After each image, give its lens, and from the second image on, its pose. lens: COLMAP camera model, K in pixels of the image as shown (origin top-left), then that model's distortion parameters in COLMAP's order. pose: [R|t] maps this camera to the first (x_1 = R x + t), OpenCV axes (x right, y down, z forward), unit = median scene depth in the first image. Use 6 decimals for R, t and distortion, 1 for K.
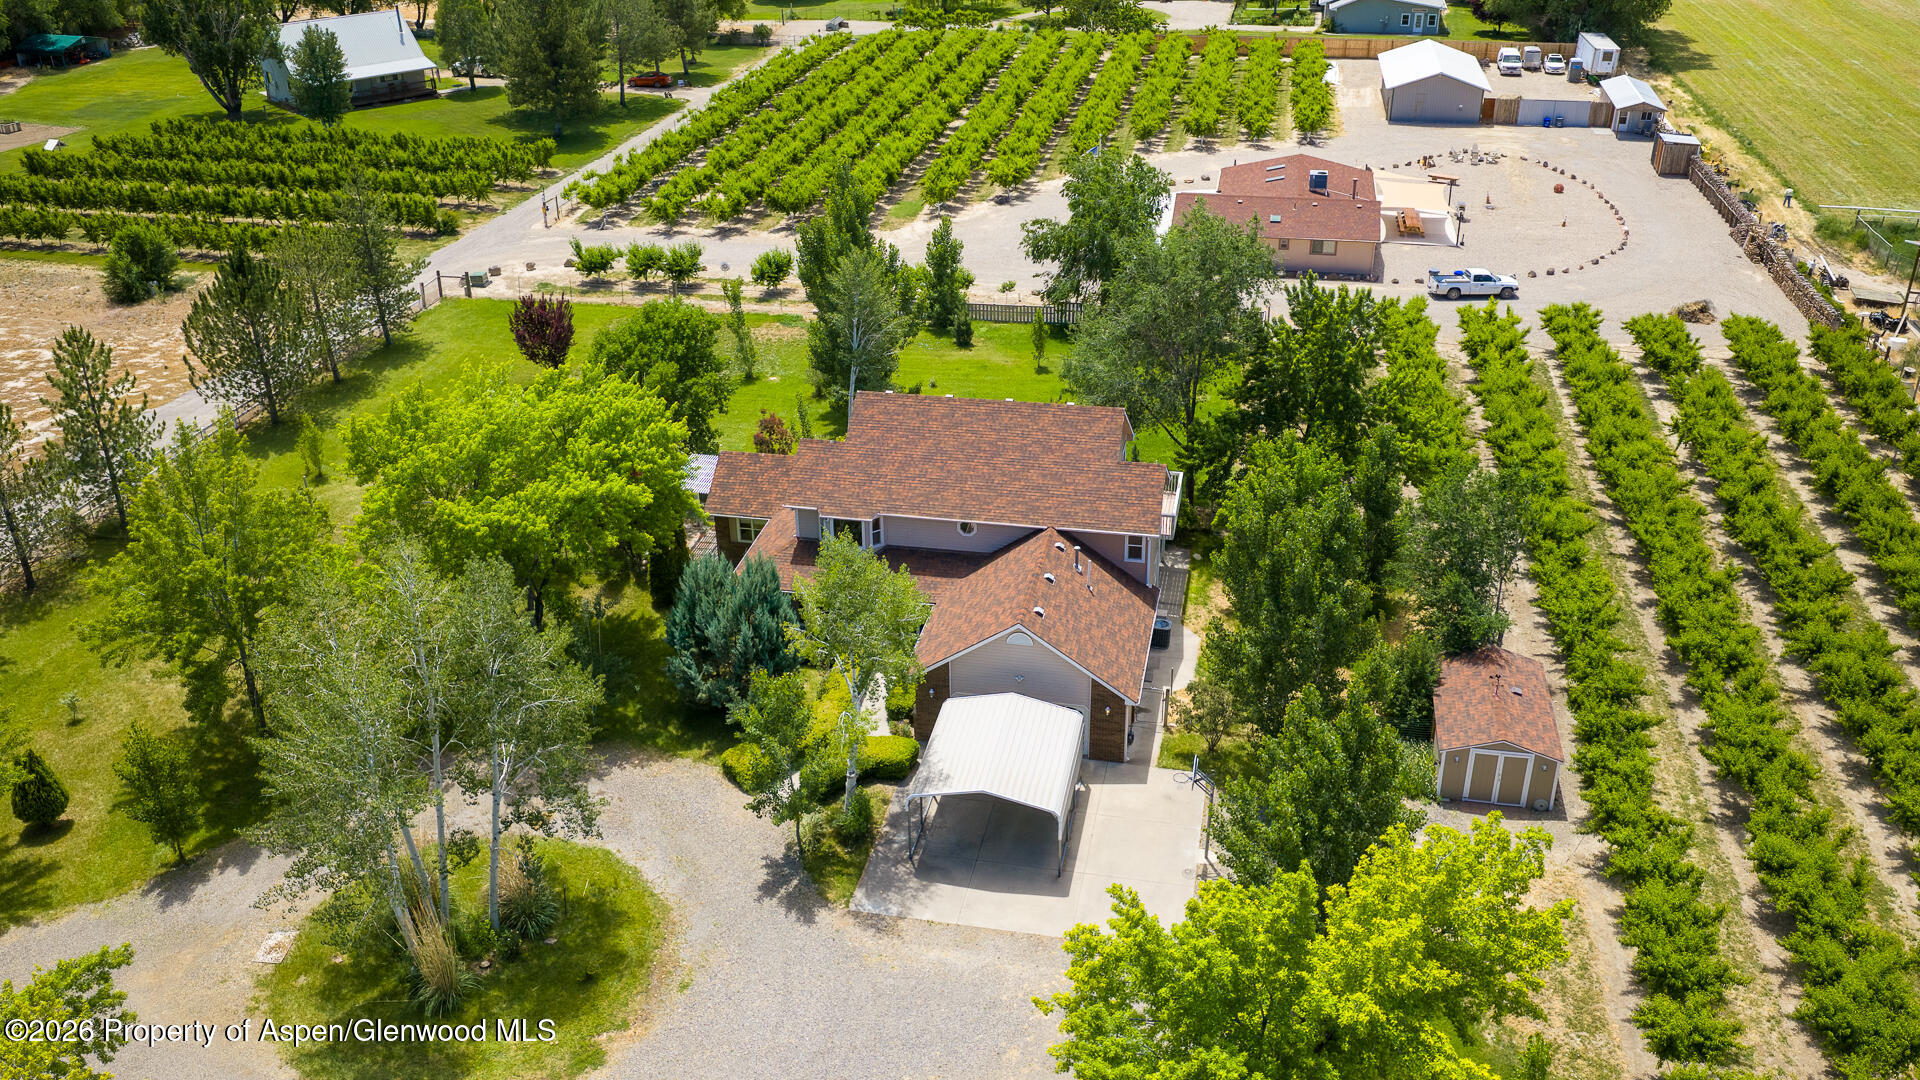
lens RADIAL K [[1590.4, 0, 964.9], [0, 1590.4, 544.9], [0, 0, 1]] dist [0.023112, -0.049119]
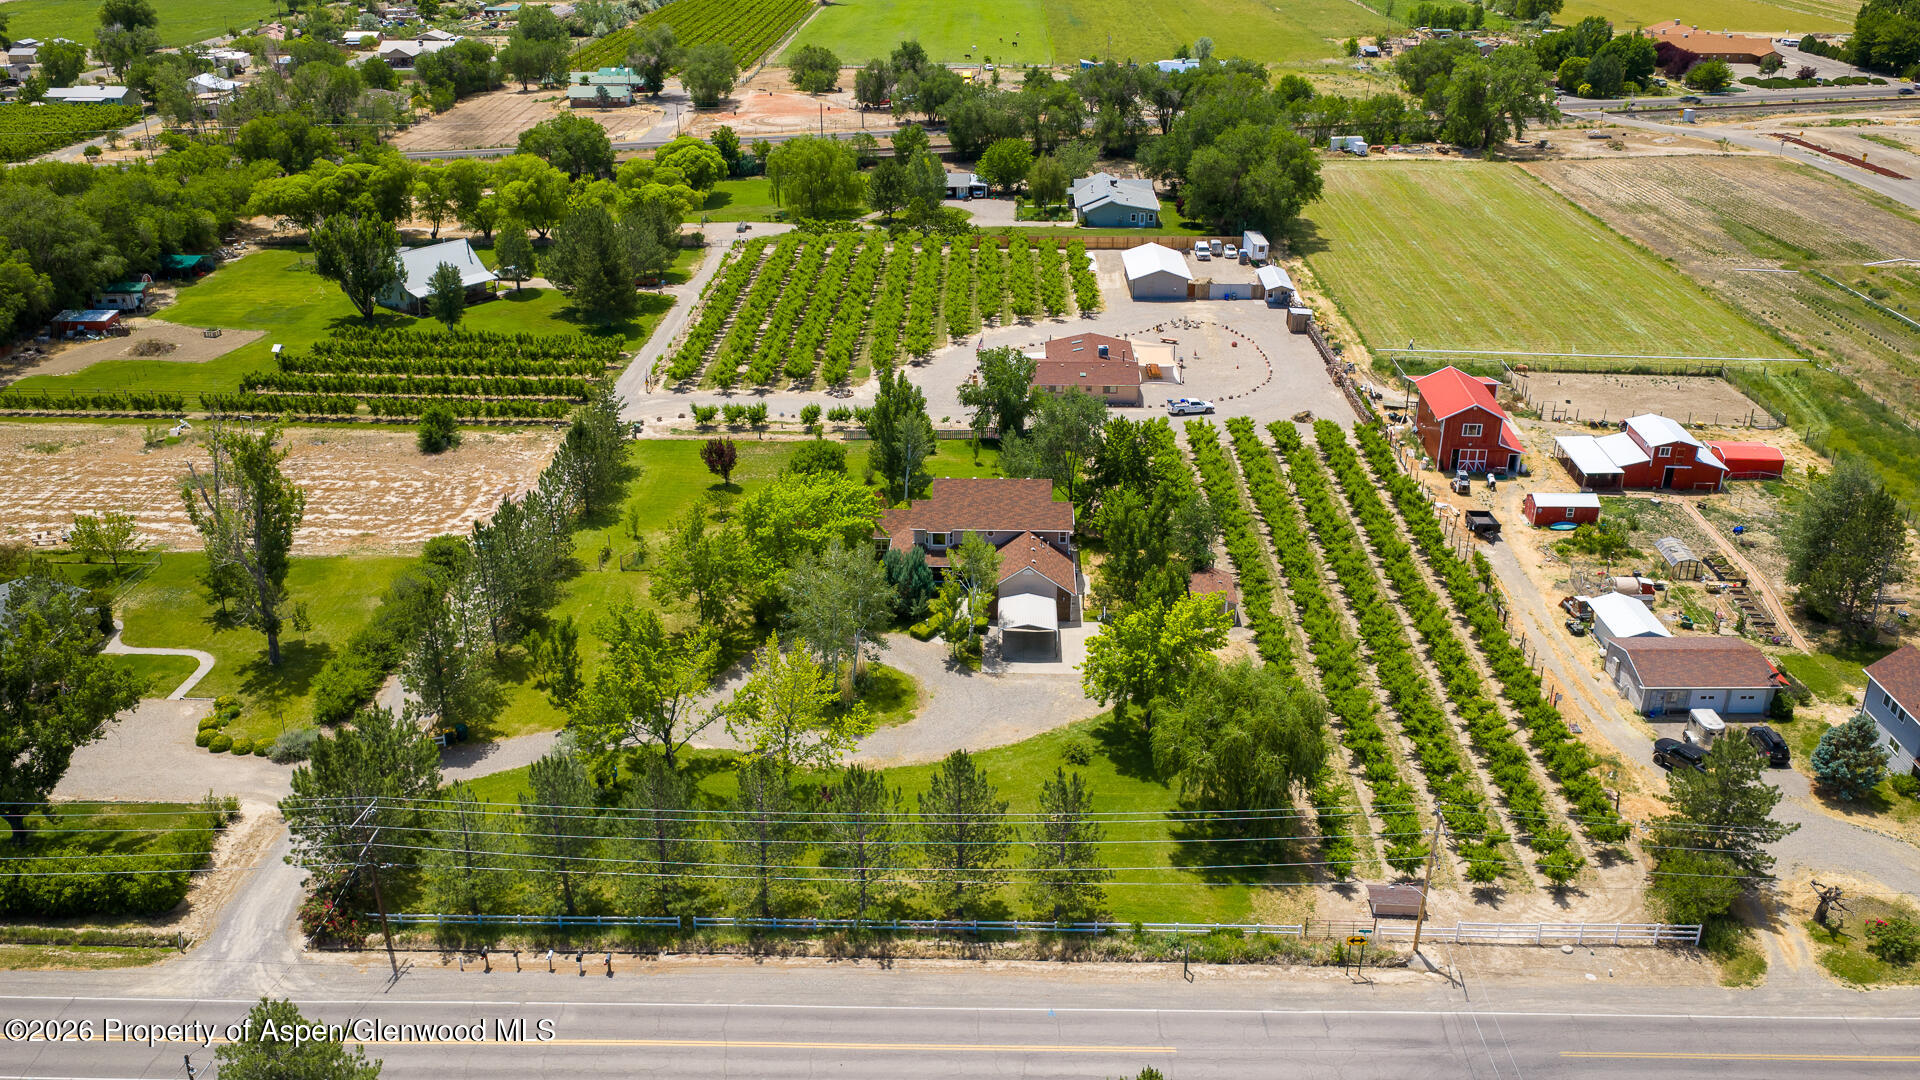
lens RADIAL K [[1590.4, 0, 964.9], [0, 1590.4, 544.9], [0, 0, 1]] dist [0.023112, -0.049119]
pose [[0.985434, -0.058550, 0.159663, -0.284095], [0.067282, 0.996488, -0.049839, 0.082812], [-0.156184, 0.059855, 0.985913, -0.896573]]
